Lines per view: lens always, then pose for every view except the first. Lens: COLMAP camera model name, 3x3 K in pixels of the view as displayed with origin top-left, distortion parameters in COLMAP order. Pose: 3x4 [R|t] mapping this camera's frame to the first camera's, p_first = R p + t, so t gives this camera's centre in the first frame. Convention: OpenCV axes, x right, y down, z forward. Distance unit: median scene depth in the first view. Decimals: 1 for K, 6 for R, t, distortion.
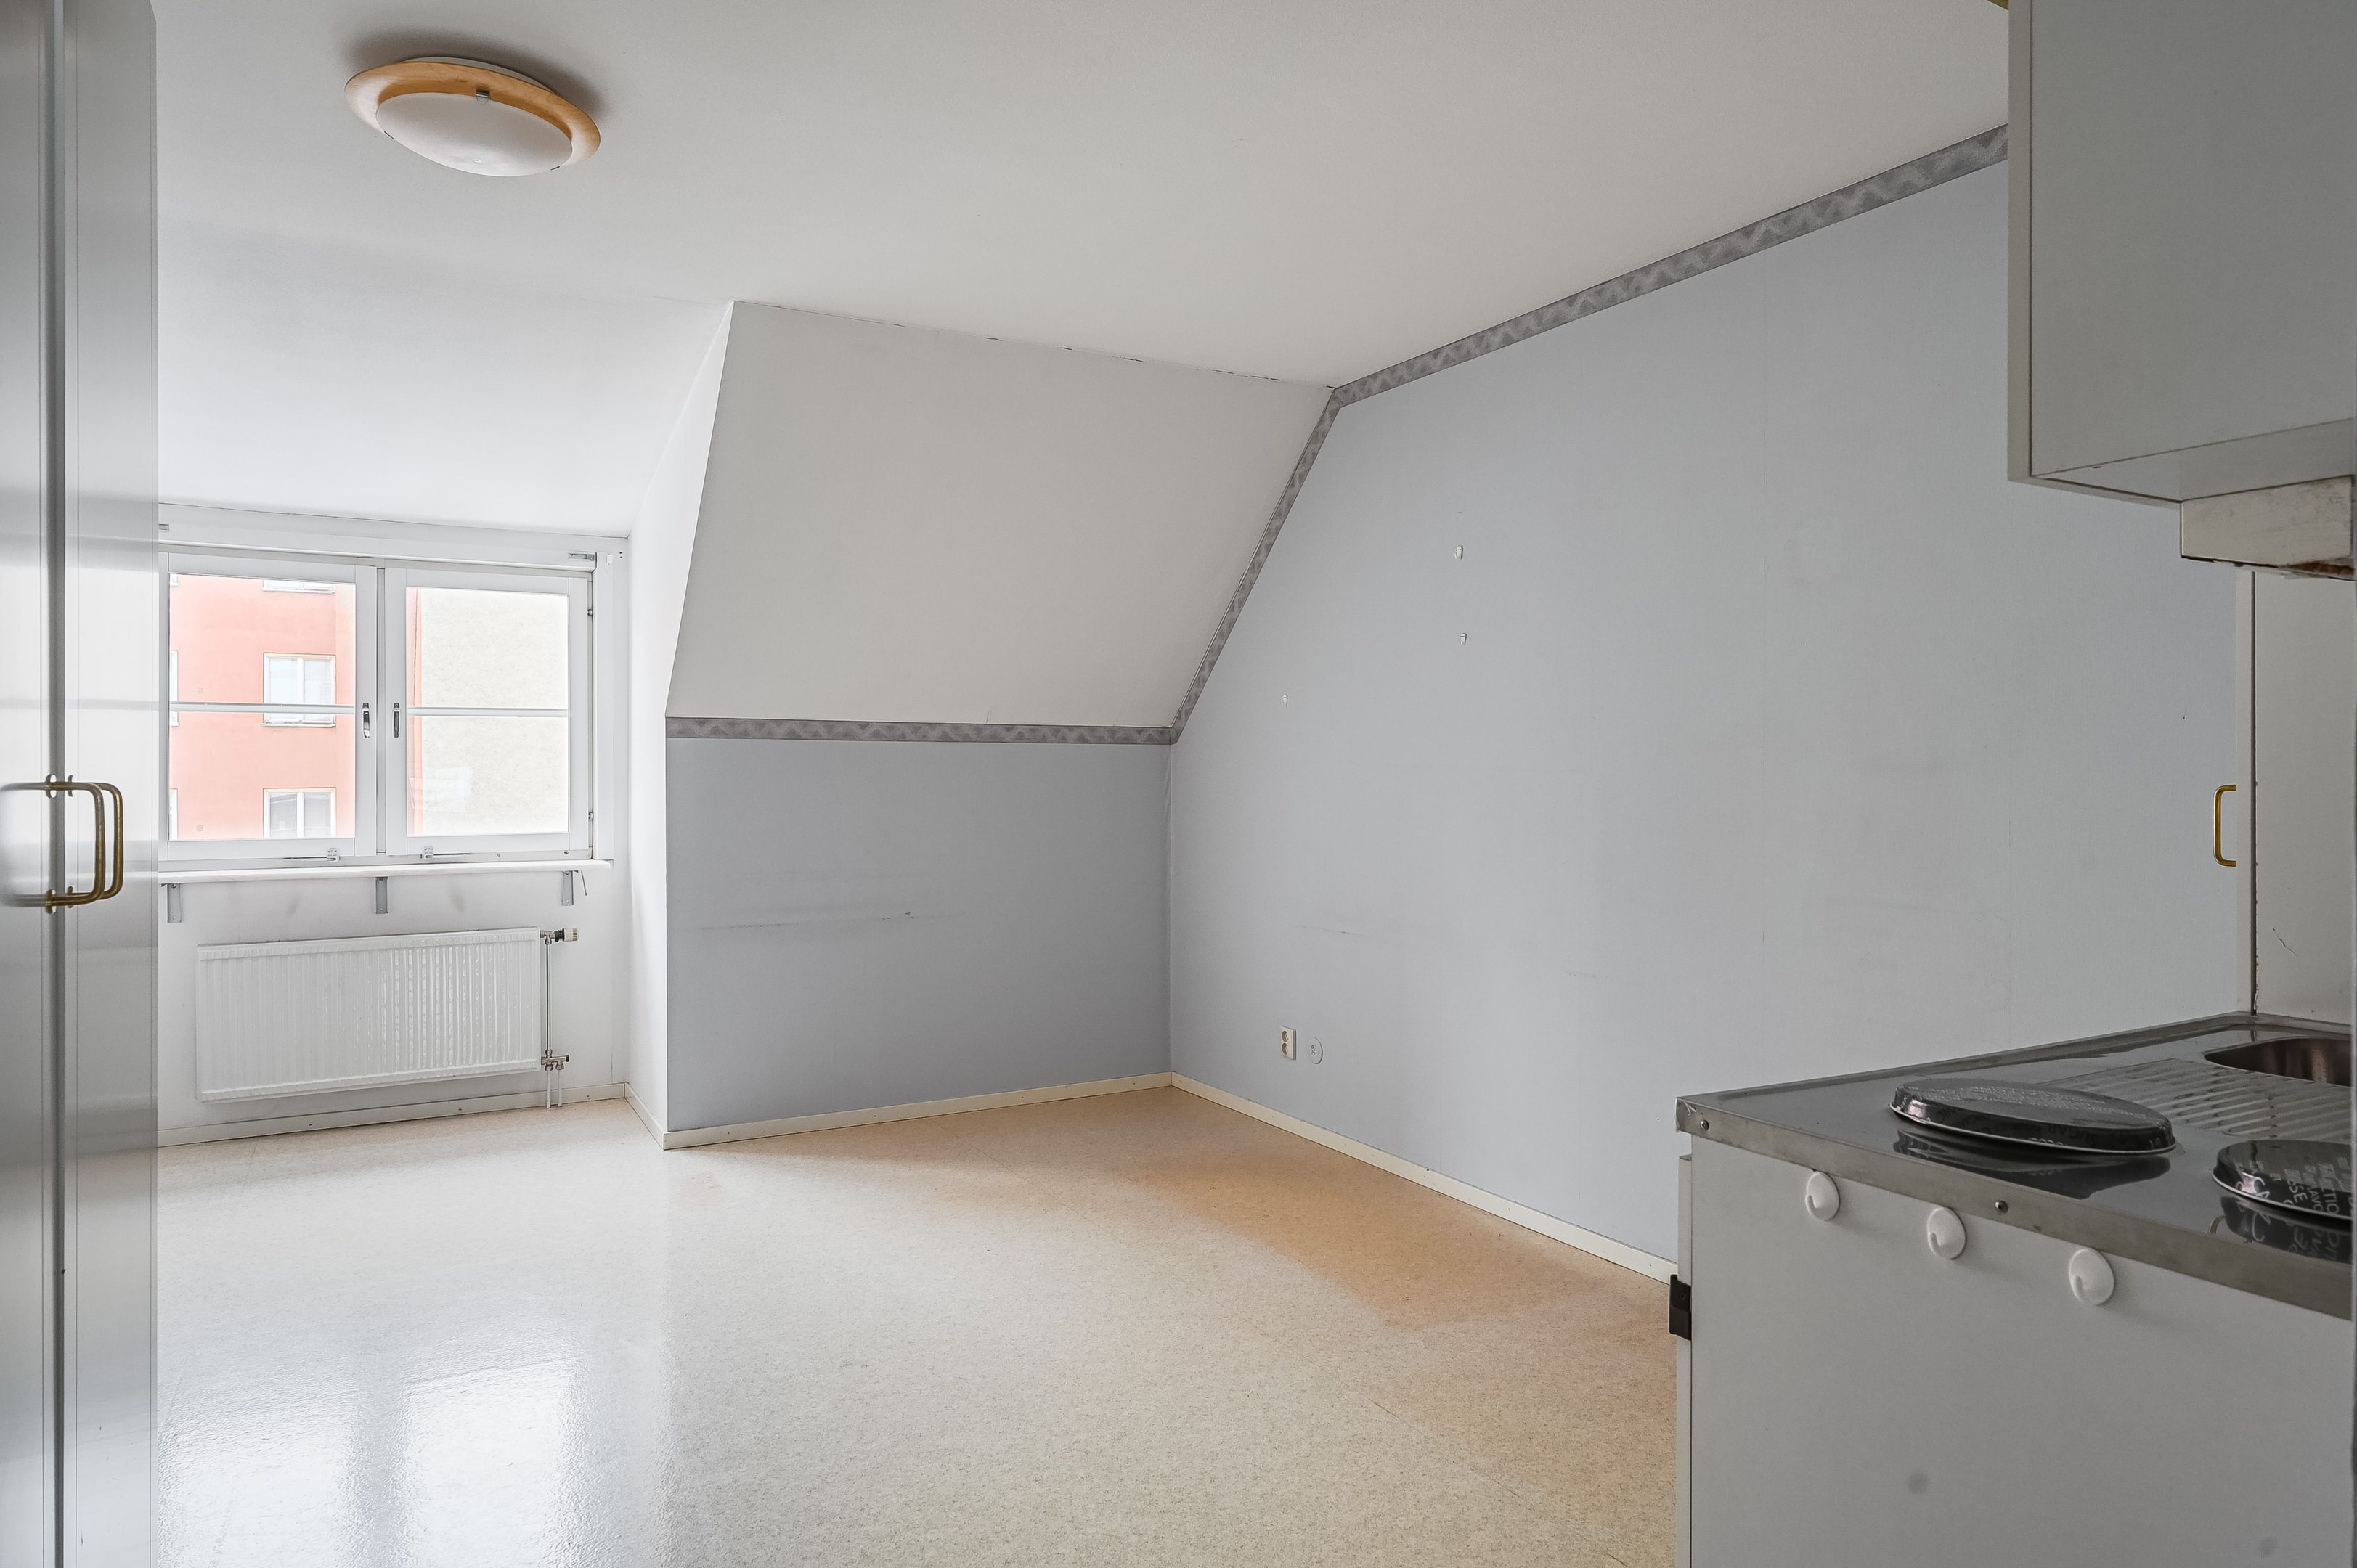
lens RADIAL K [[1460.2, 0, 1169.1], [0, 1460.2, 758.3], [0, 0, 1]] dist [-0.004047, -0.000812]
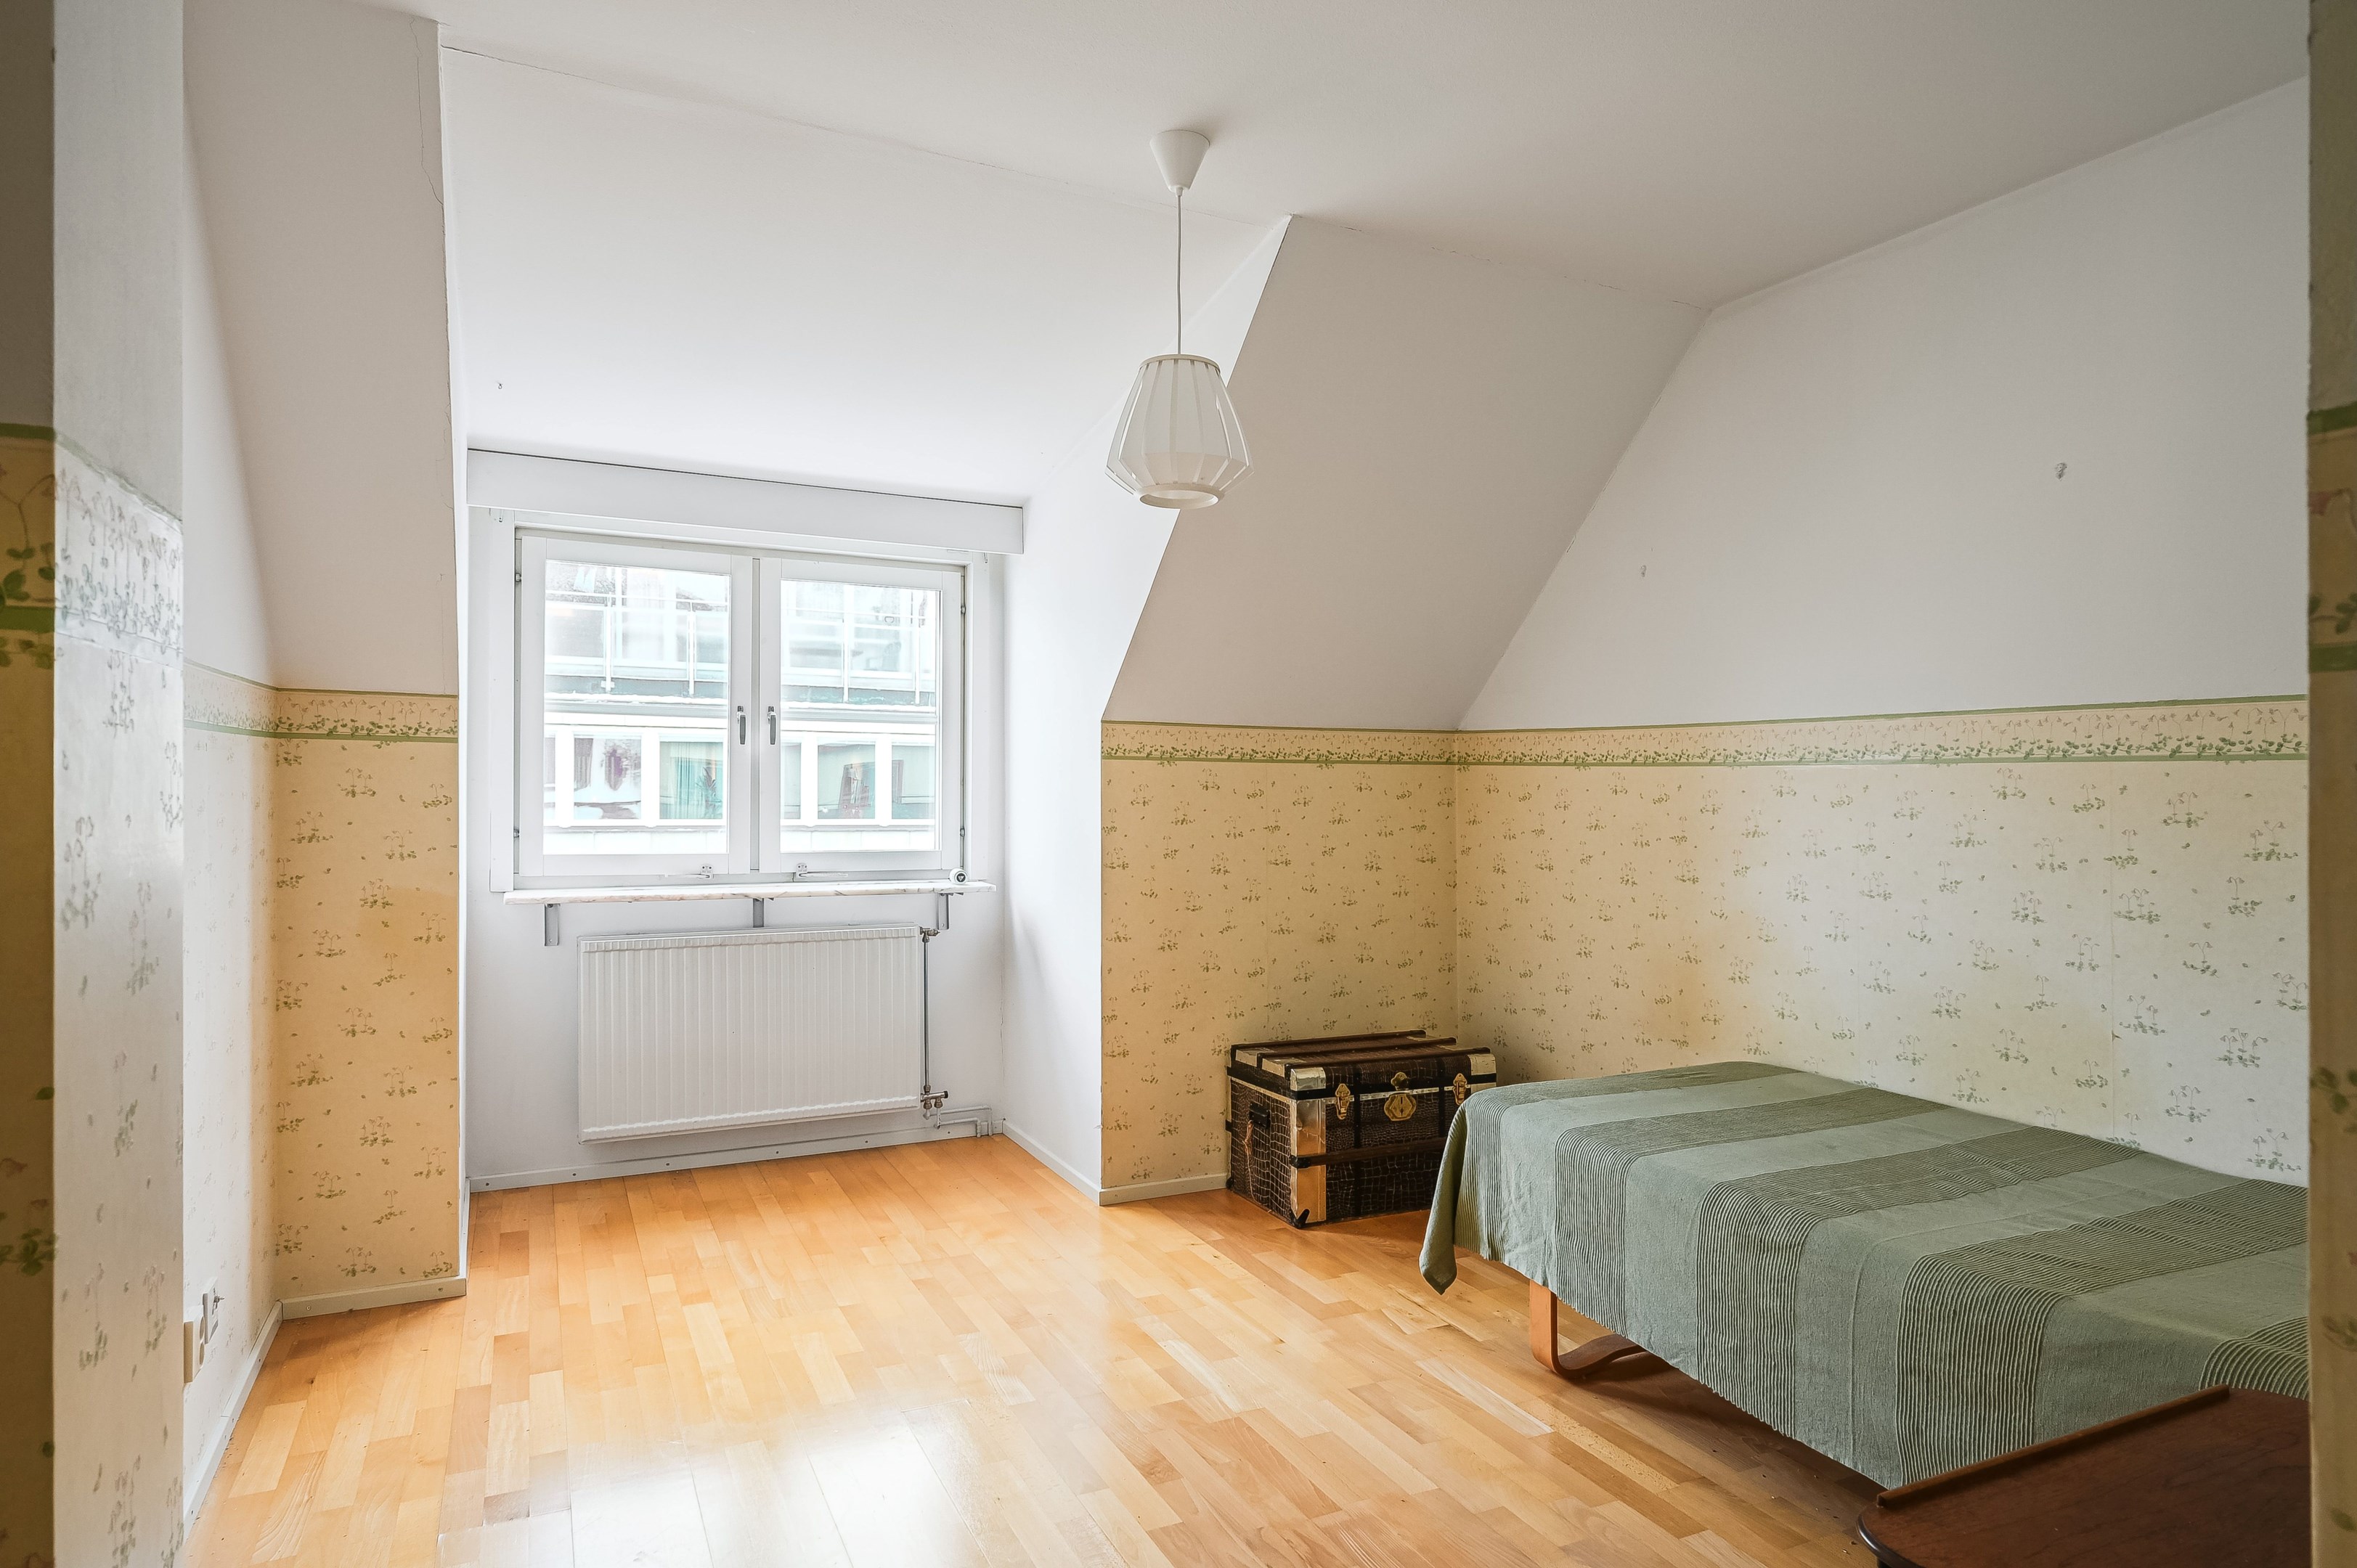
lens RADIAL K [[1389.9, 0, 1184.6], [0, 1389.9, 809.0], [0, 0, 1]] dist [-0.000136, -0.000104]
pose [[0.999420, 0.002899, -0.033941, -0.241153], [-0.002509, 0.999930, 0.011533, 0.015339], [0.033972, -0.011441, 0.999357, 0.138348]]
